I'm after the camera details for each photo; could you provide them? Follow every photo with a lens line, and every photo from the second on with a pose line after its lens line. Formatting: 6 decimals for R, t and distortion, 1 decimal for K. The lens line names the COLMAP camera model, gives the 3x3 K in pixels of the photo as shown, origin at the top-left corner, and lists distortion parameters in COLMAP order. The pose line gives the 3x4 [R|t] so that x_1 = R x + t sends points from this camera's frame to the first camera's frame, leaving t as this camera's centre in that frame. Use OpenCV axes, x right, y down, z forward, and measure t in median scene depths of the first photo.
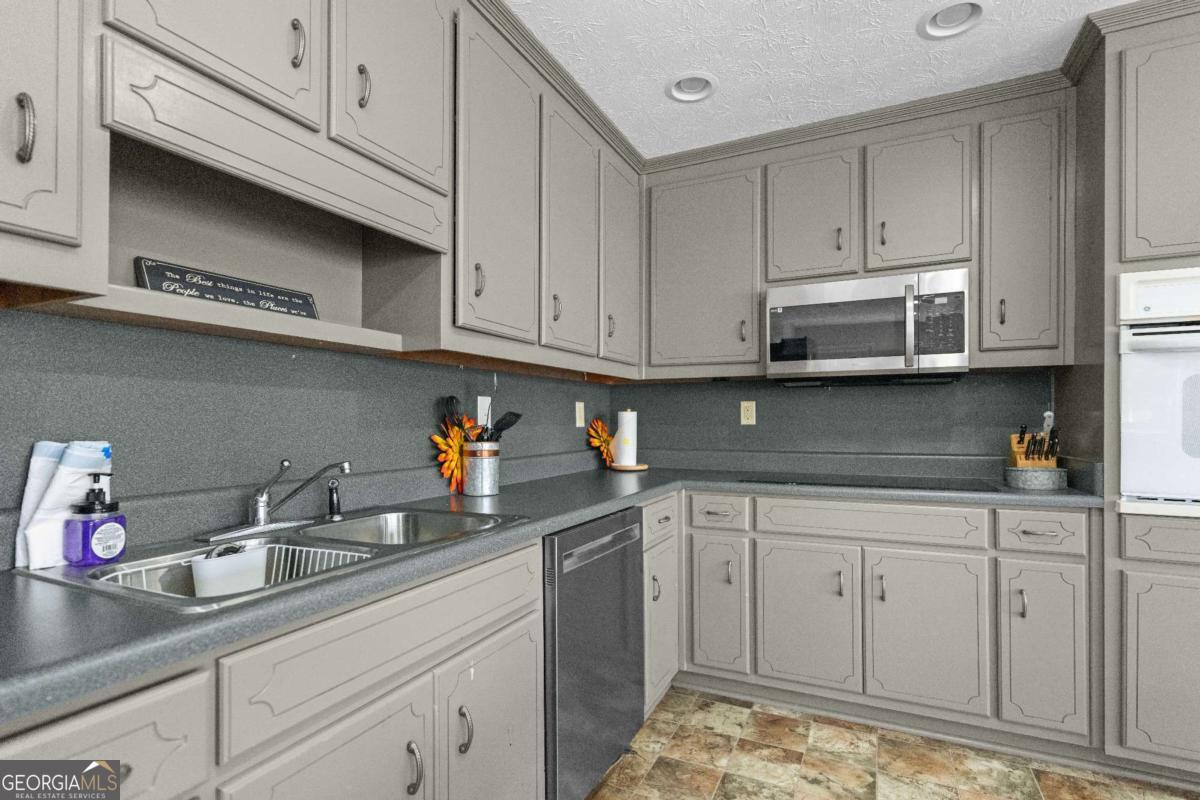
lens RADIAL K [[573.7, 0, 602.4], [0, 573.7, 420.0], [0, 0, 1]] dist [0.000784, -0.000034]
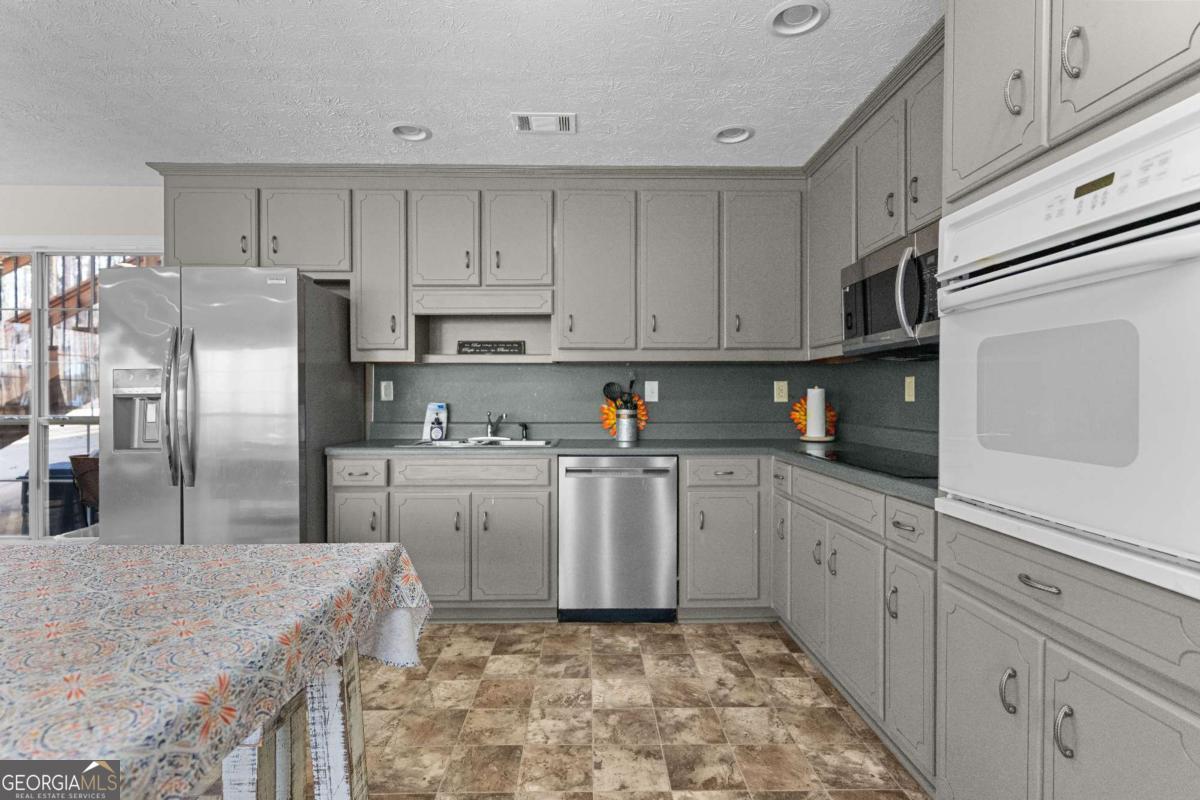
lens RADIAL K [[573.7, 0, 599.4], [0, 573.7, 398.4], [0, 0, 1]] dist [0.000784, -0.000034]
pose [[0.457760, 0.005718, -0.889057, 1.263871], [-0.002267, 0.999984, 0.005264, -0.002492], [0.889073, -0.000394, 0.457766, 0.171939]]
